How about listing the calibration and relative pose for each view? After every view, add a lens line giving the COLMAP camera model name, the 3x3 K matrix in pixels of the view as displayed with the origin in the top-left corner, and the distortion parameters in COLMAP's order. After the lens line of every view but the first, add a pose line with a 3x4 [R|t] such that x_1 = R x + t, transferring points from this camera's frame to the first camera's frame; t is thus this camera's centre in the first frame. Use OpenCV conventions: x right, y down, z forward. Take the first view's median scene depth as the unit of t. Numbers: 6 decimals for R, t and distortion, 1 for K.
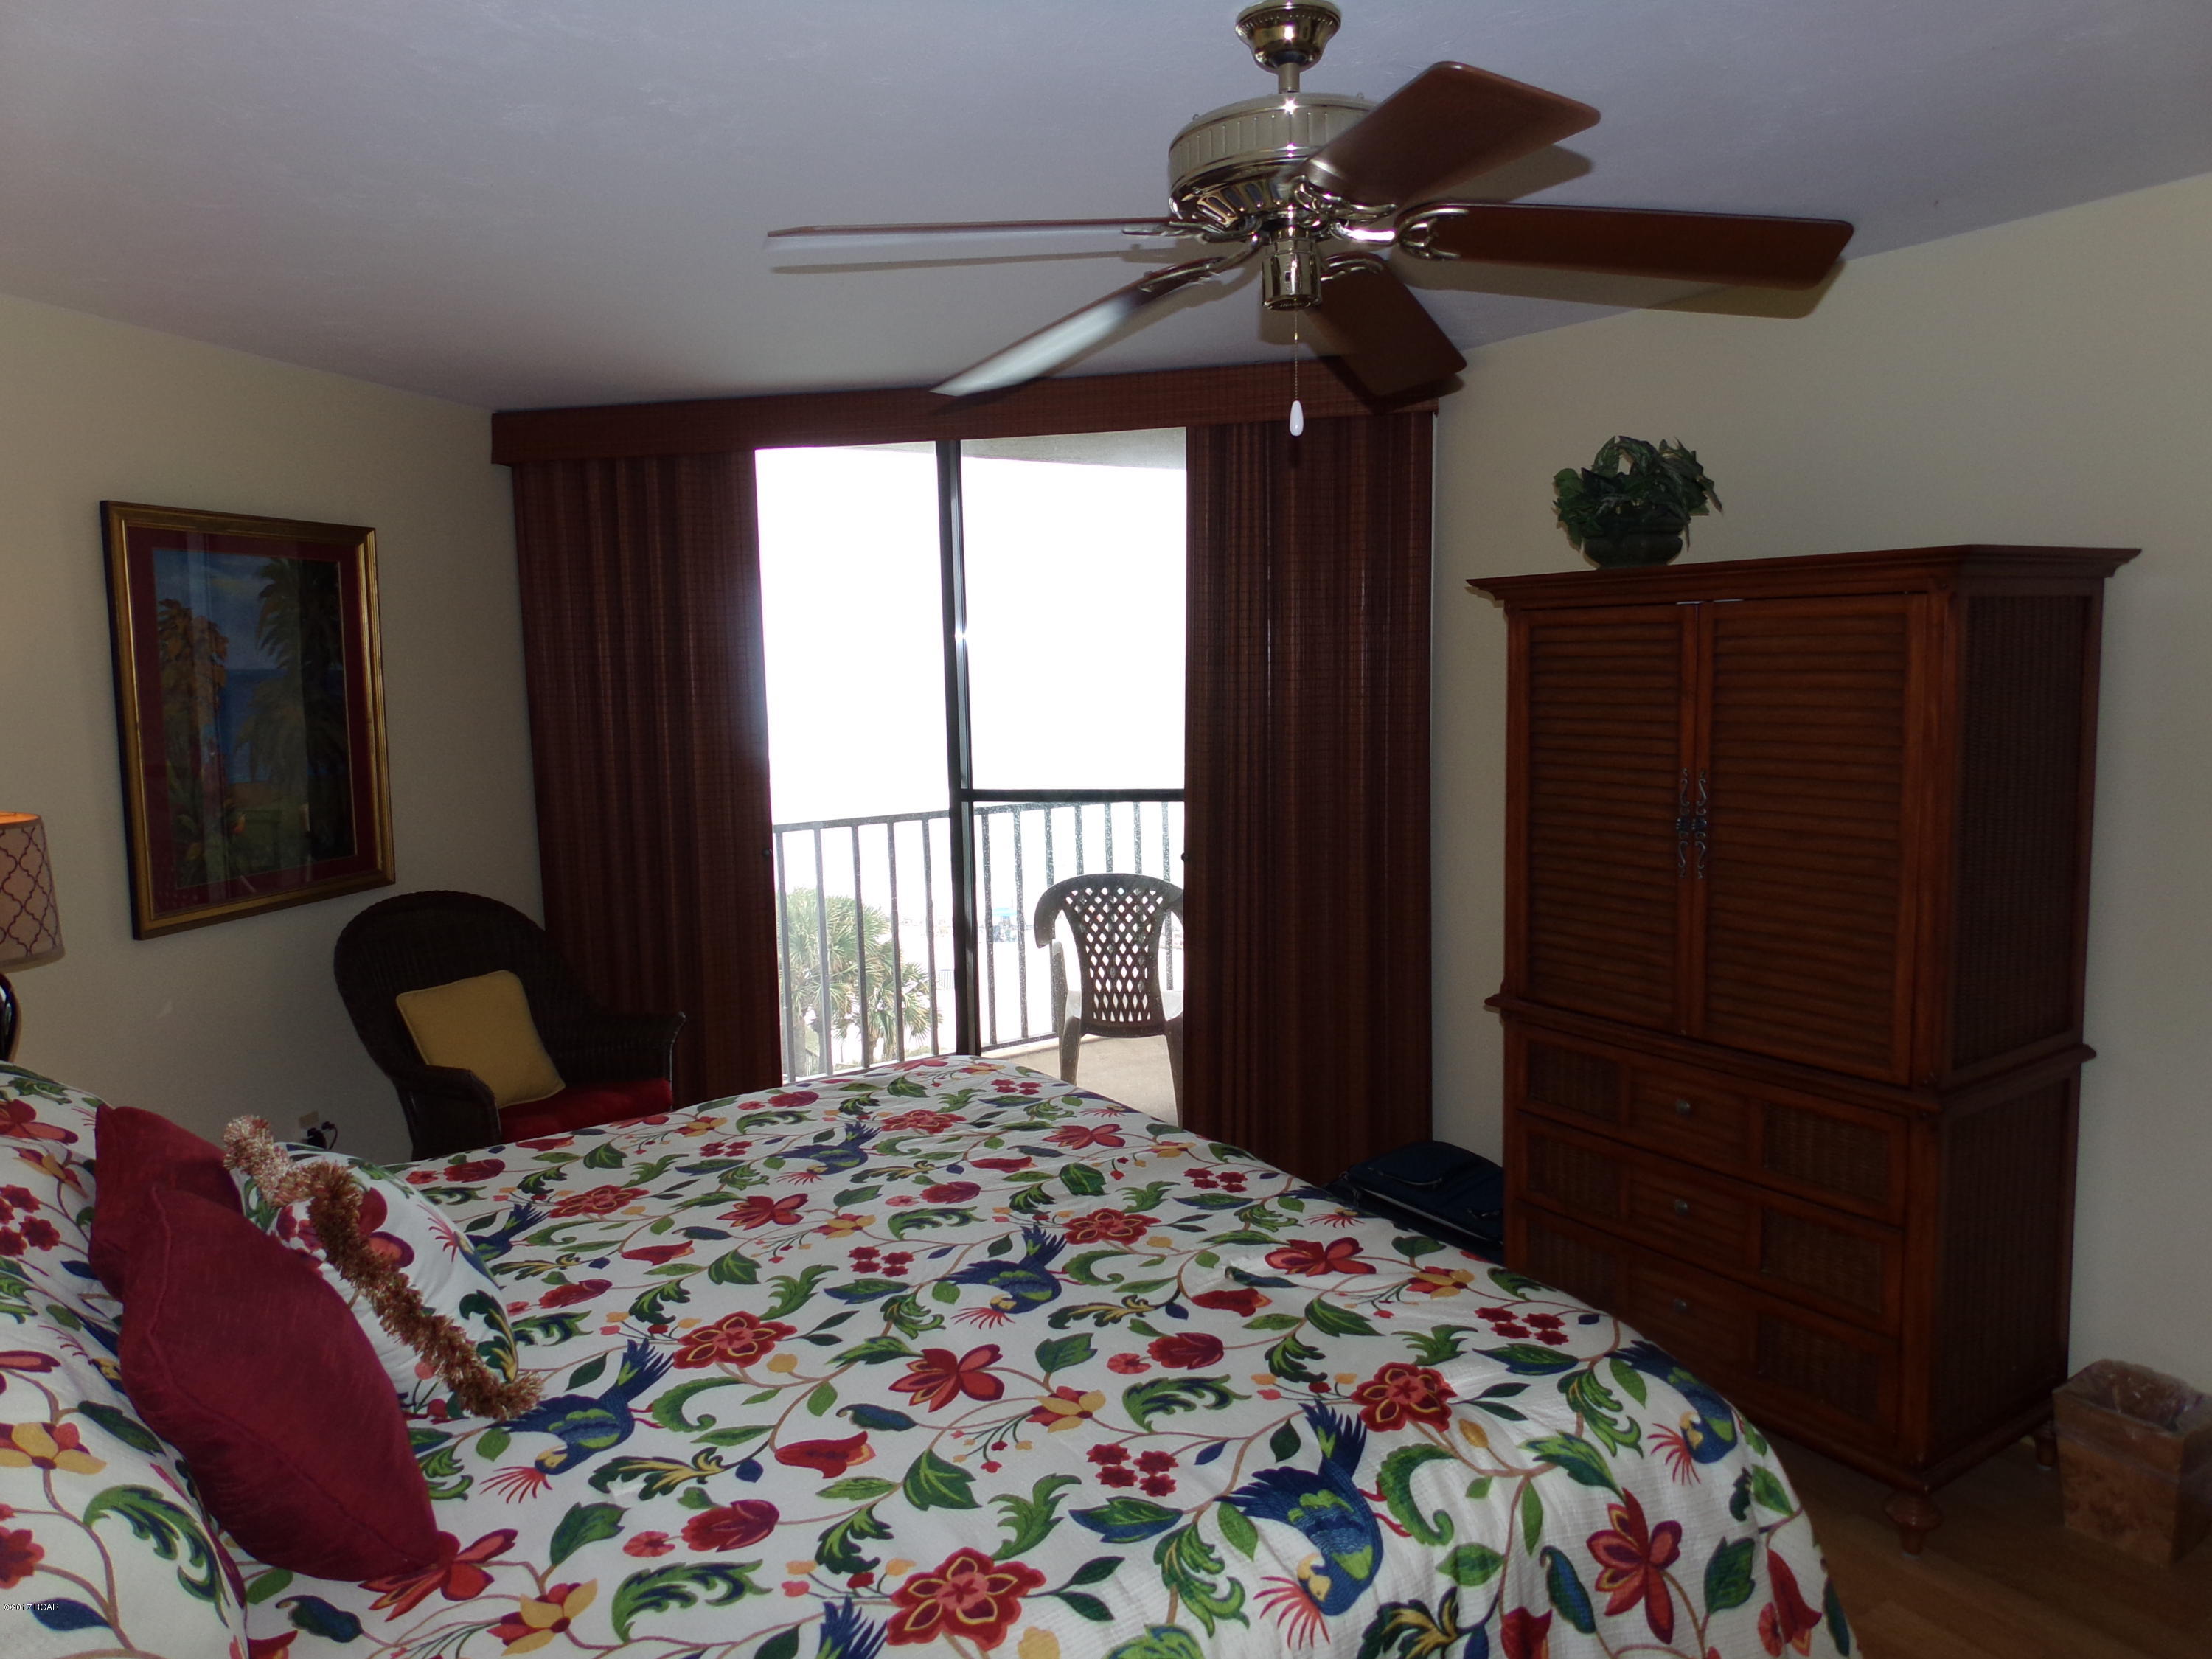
lens RADIAL K [[1478.1, 0, 1112.6], [0, 1478.1, 822.5], [0, 0, 1]] dist [0.048859, -0.074959]
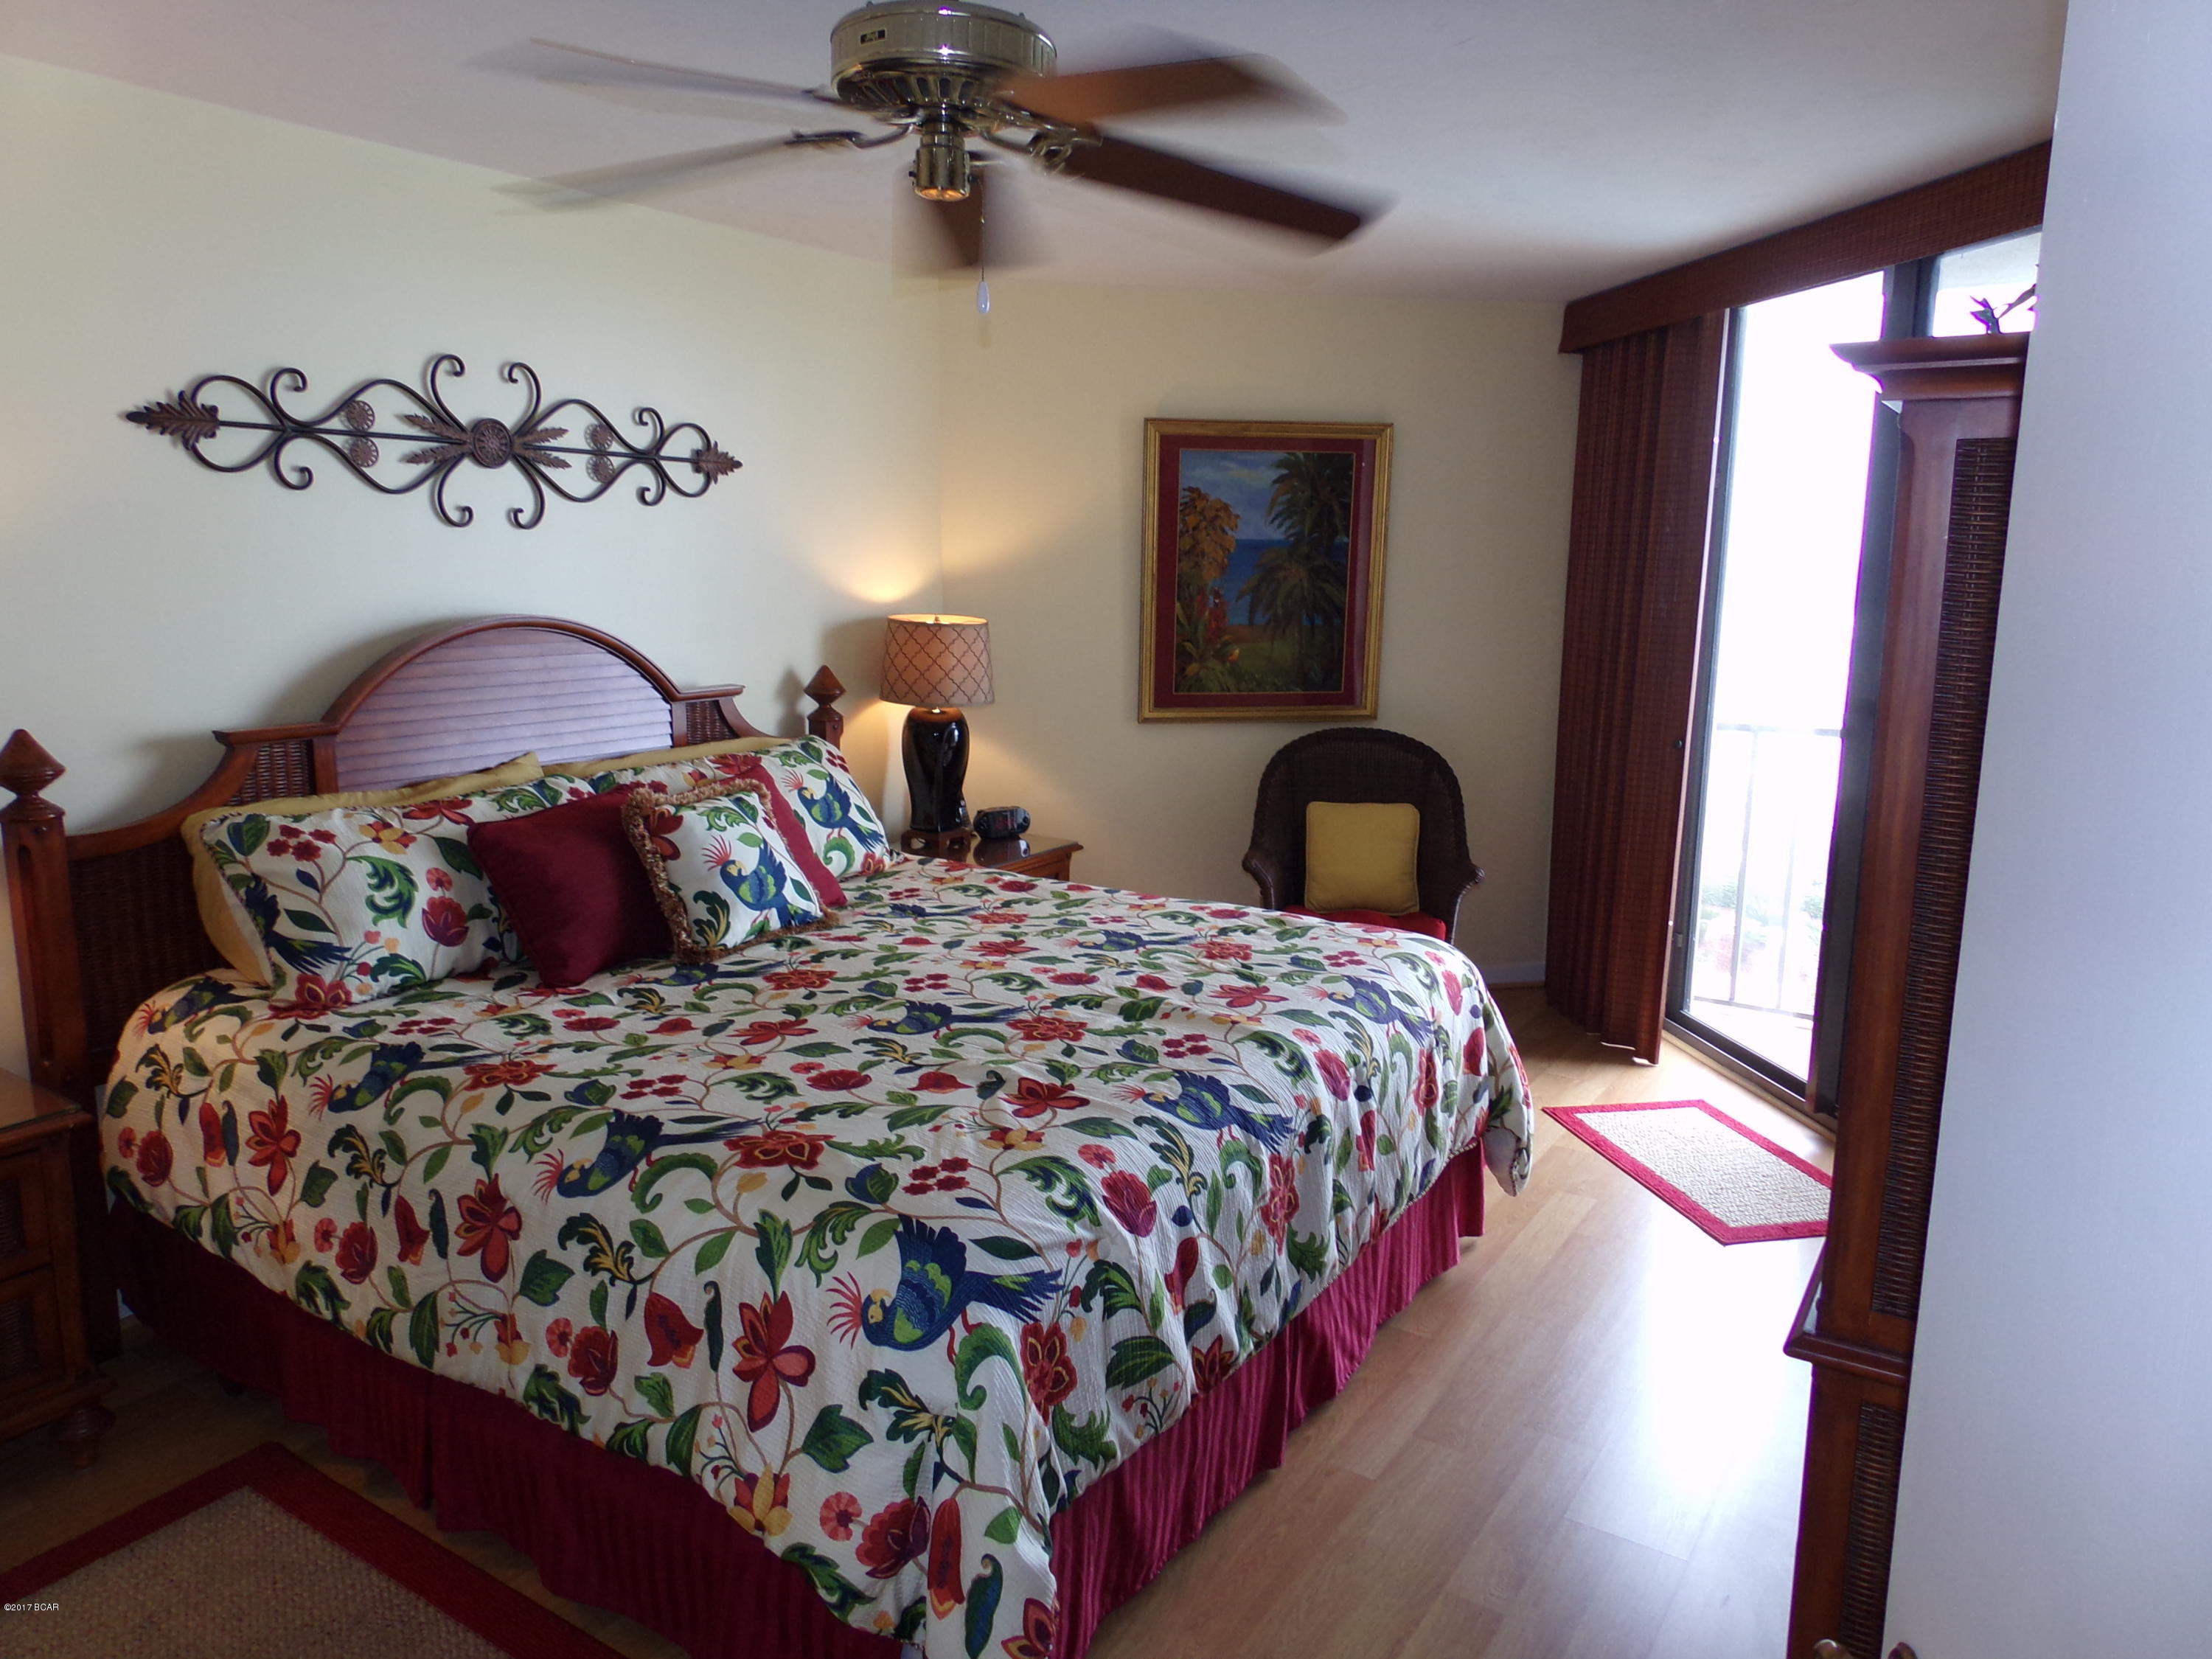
lens RADIAL K [[1478.1, 0, 1112.6], [0, 1478.1, 822.5], [0, 0, 1]] dist [0.048859, -0.074959]
pose [[0.396700, 0.187707, -0.898552, 0.947065], [-0.123560, 0.980880, 0.150355, -0.056790], [0.909595, 0.051379, 0.412308, 0.529640]]
